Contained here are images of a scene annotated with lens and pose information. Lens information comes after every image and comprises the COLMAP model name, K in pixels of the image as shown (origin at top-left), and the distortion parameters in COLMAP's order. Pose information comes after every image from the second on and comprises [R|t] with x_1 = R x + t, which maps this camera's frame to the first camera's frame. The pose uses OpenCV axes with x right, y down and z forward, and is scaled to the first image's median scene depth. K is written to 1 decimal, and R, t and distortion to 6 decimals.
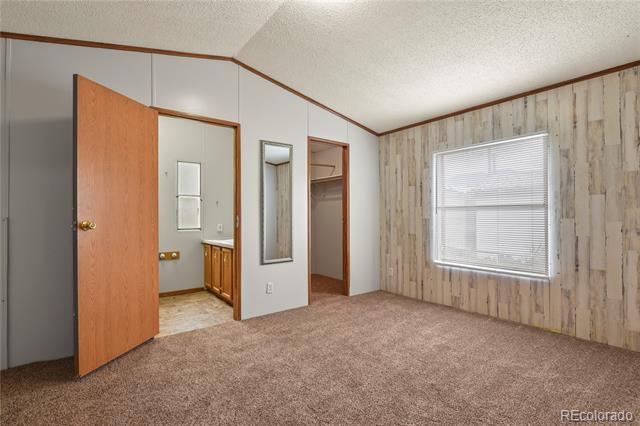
lens RADIAL K [[310.8, 0, 326.0], [0, 310.8, 211.2], [0, 0, 1]] dist [-0.004896, -0.003922]
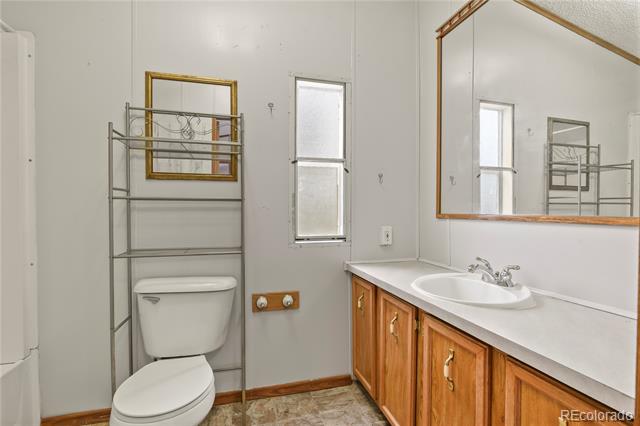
lens RADIAL K [[310.8, 0, 320.0], [0, 310.8, 210.1], [0, 0, 1]] dist [-0.004896, -0.003922]
pose [[0.926251, 0.014841, -0.376615, -0.284643], [-0.004088, 0.999561, 0.029335, 0.006171], [0.376885, -0.025632, 0.925905, 0.614979]]
